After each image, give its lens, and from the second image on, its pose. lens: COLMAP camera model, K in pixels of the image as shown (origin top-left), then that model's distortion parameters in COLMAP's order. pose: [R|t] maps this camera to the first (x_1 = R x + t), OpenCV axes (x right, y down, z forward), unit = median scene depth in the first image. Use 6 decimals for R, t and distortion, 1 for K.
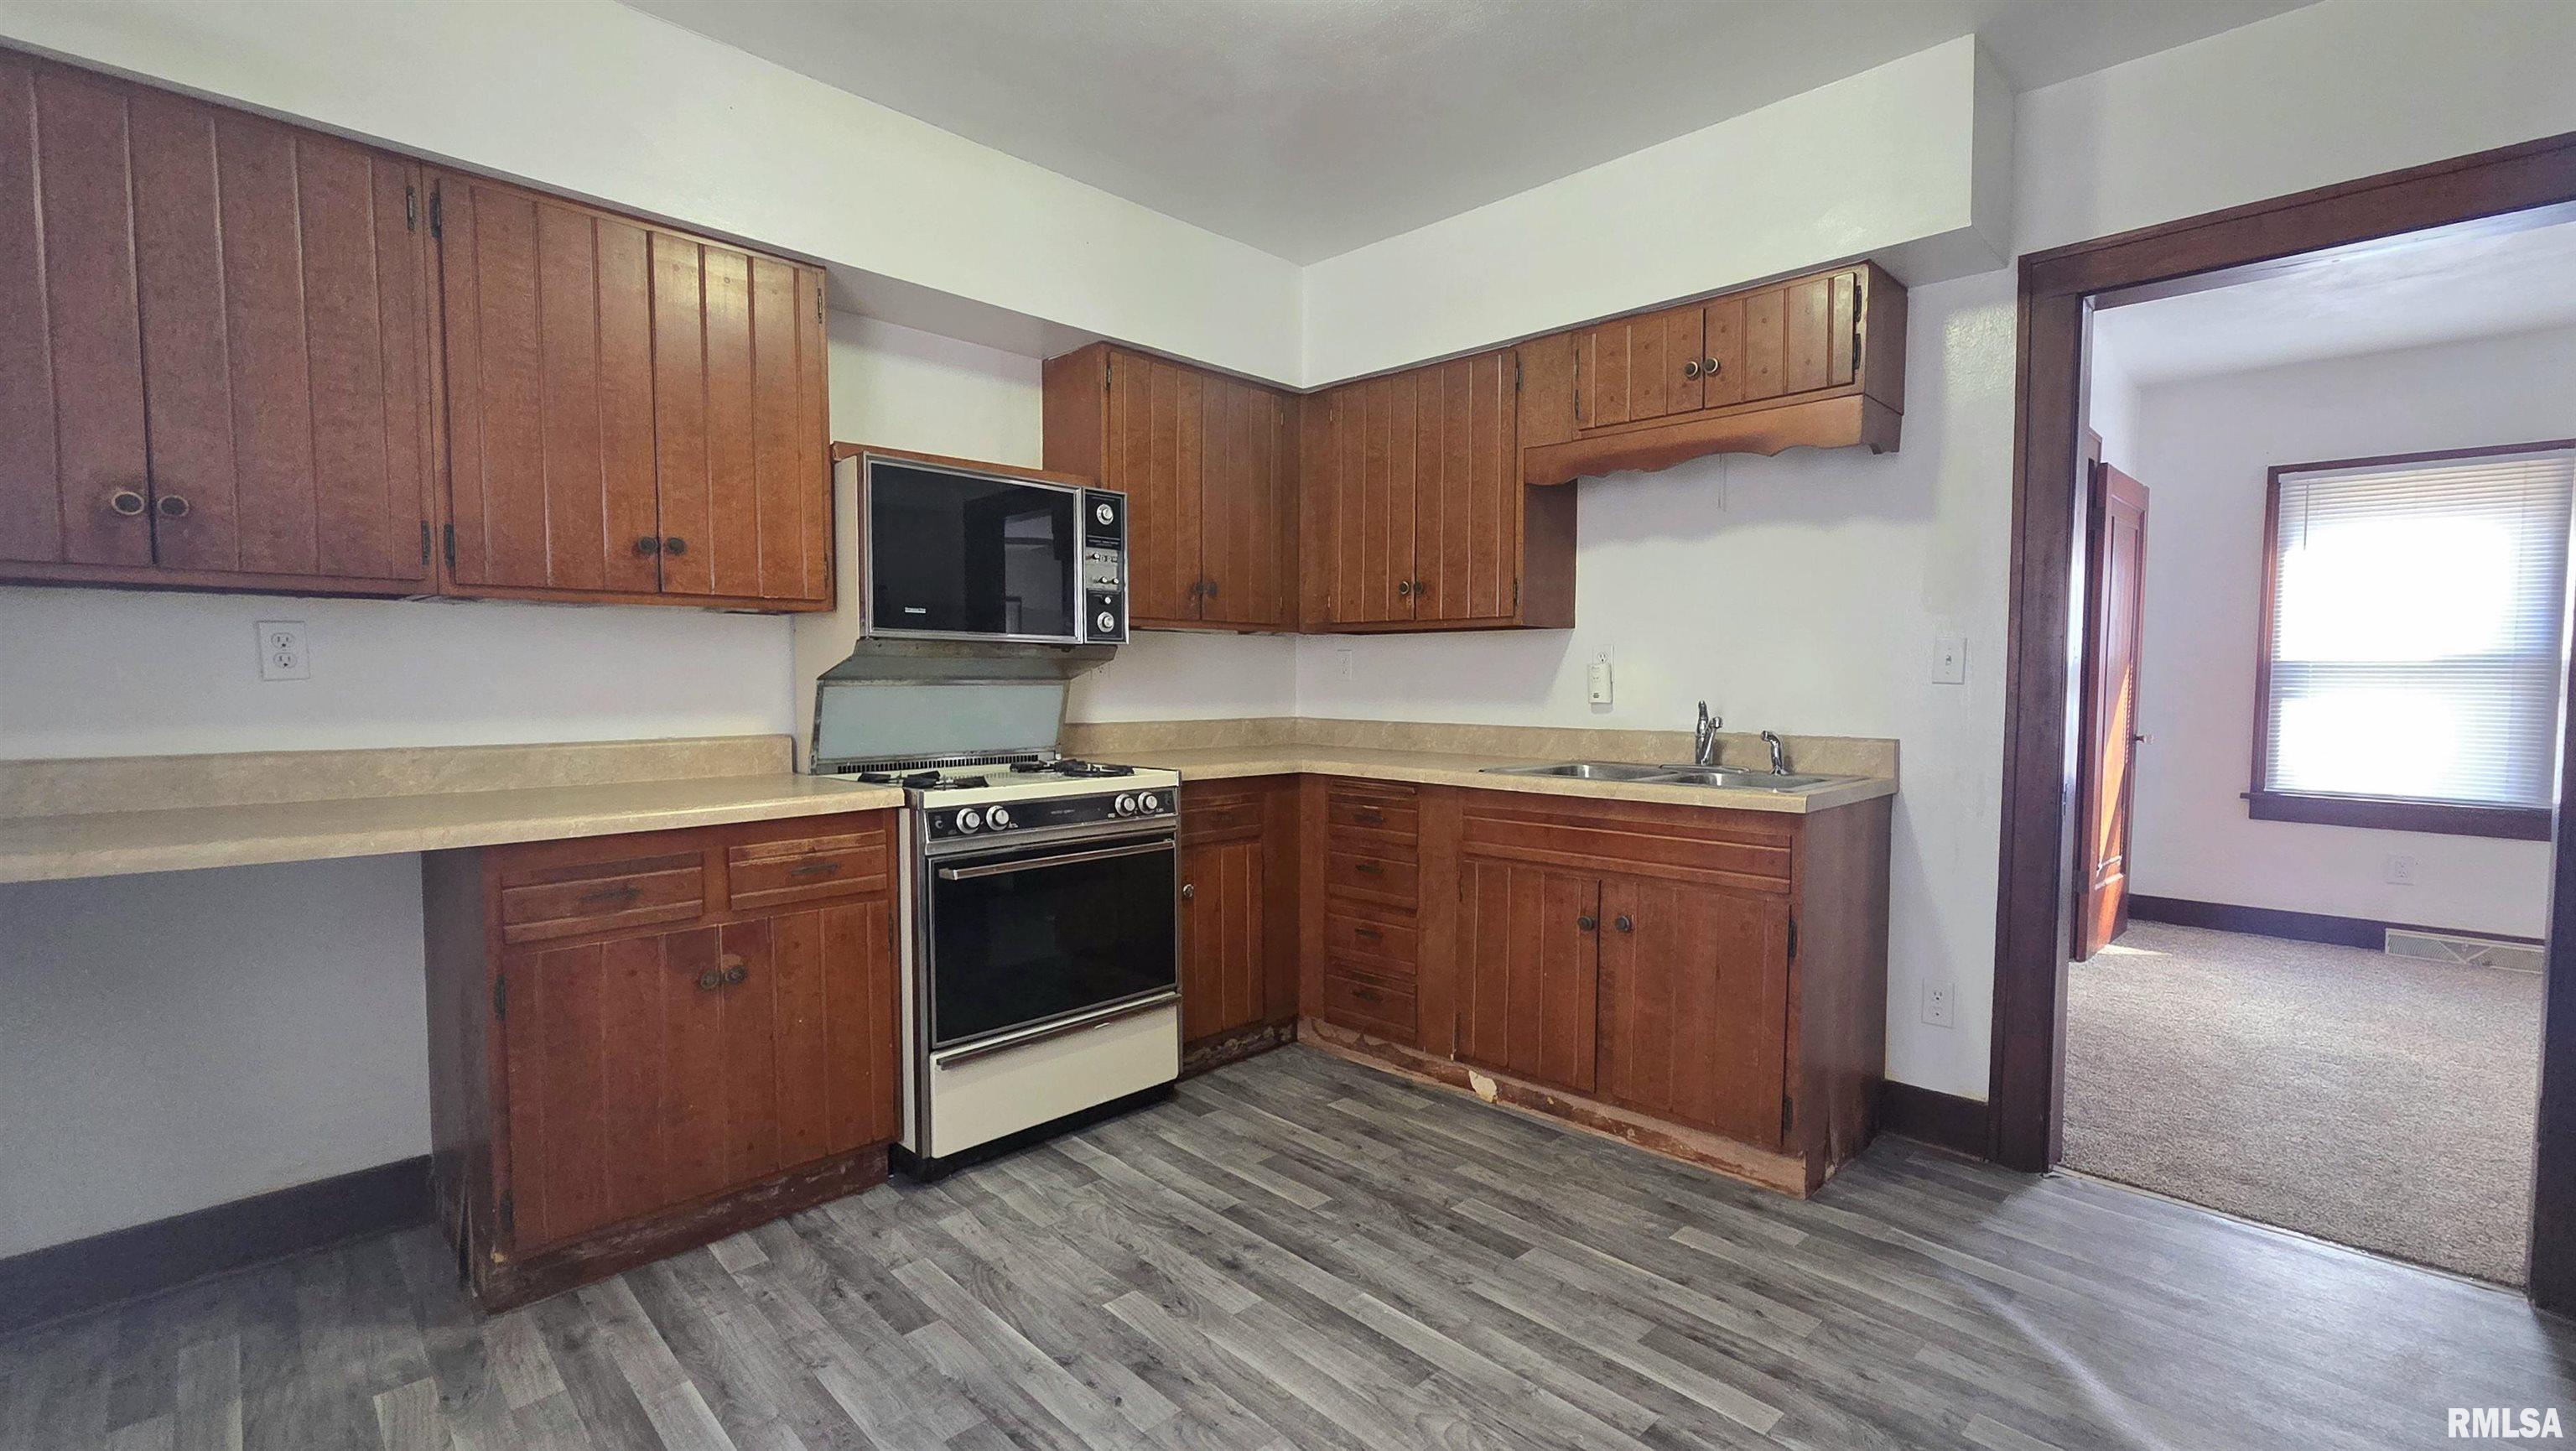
lens RADIAL K [[1089.4, 0, 1307.9], [0, 1089.4, 736.0], [0, 0, 1]] dist [-0.000177, 0.000397]
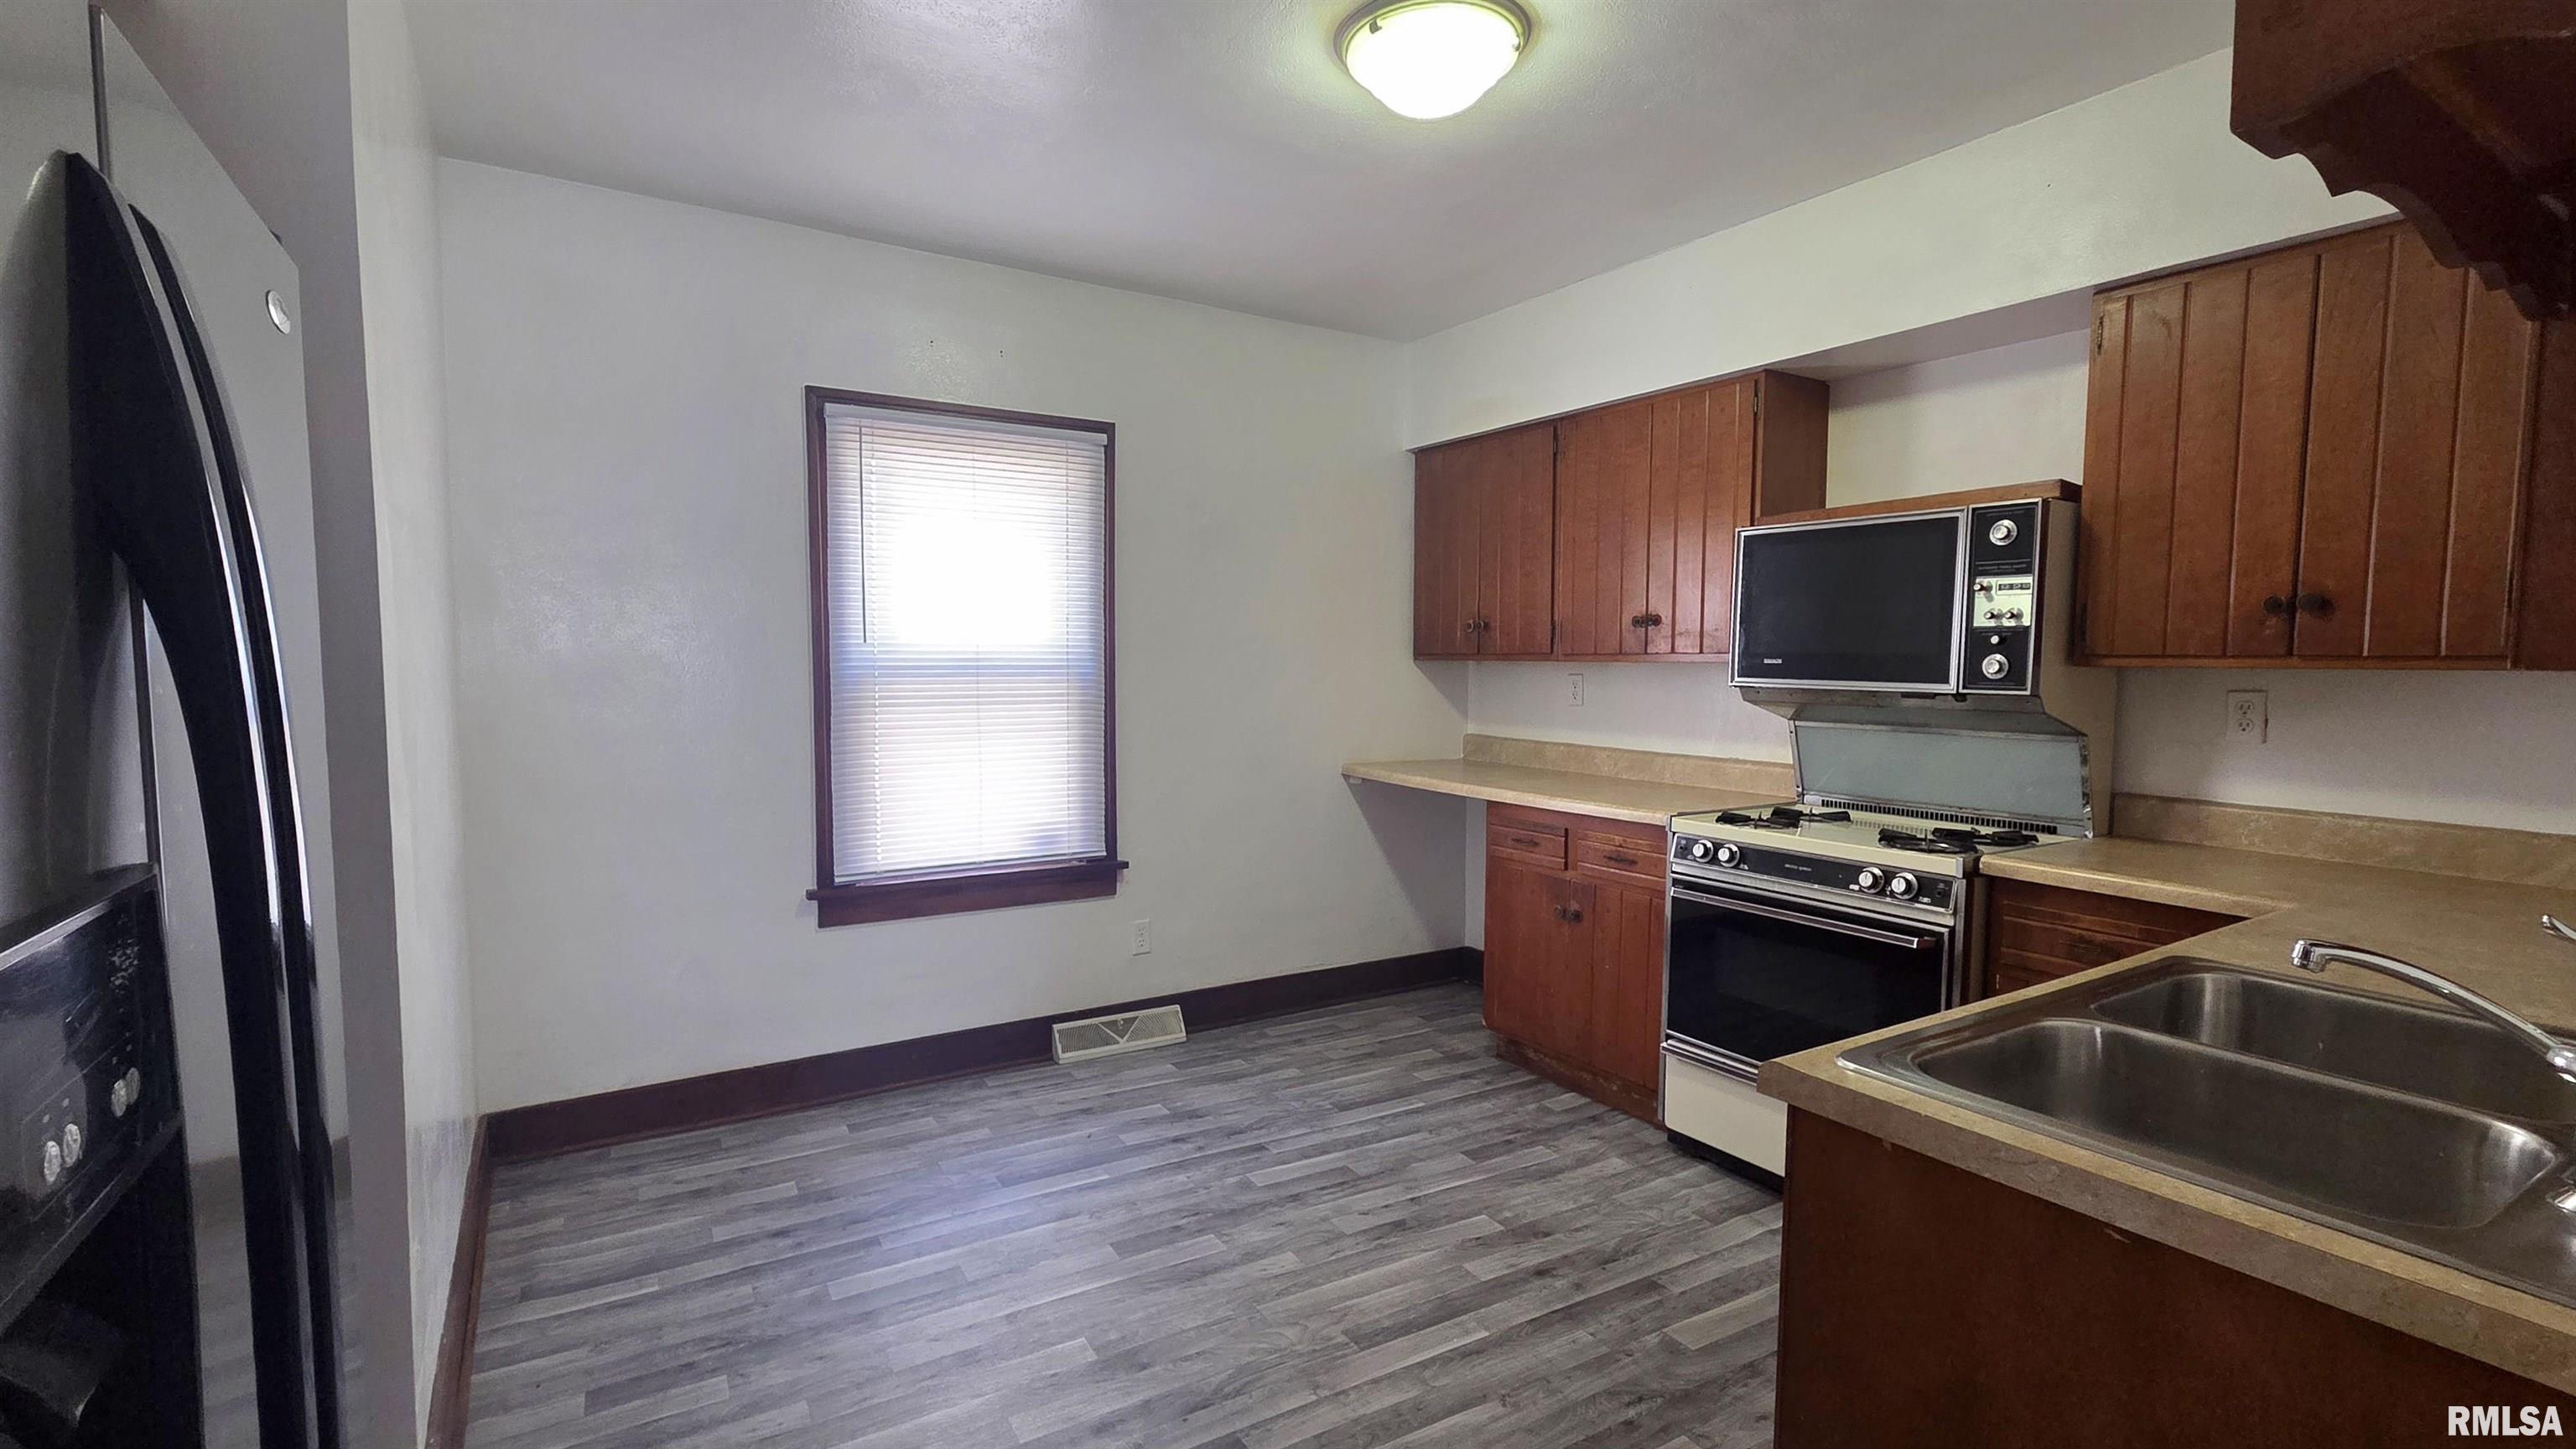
lens RADIAL K [[1066.2, 0, 1258.9], [0, 1066.2, 721.2], [0, 0, 1]] dist [-0.000082, 0.000423]
pose [[-0.214962, 0.054585, -0.975096, 0.947442], [-0.058871, 0.995897, 0.068727, -0.115714], [0.974846, 0.072178, -0.210867, 0.855421]]
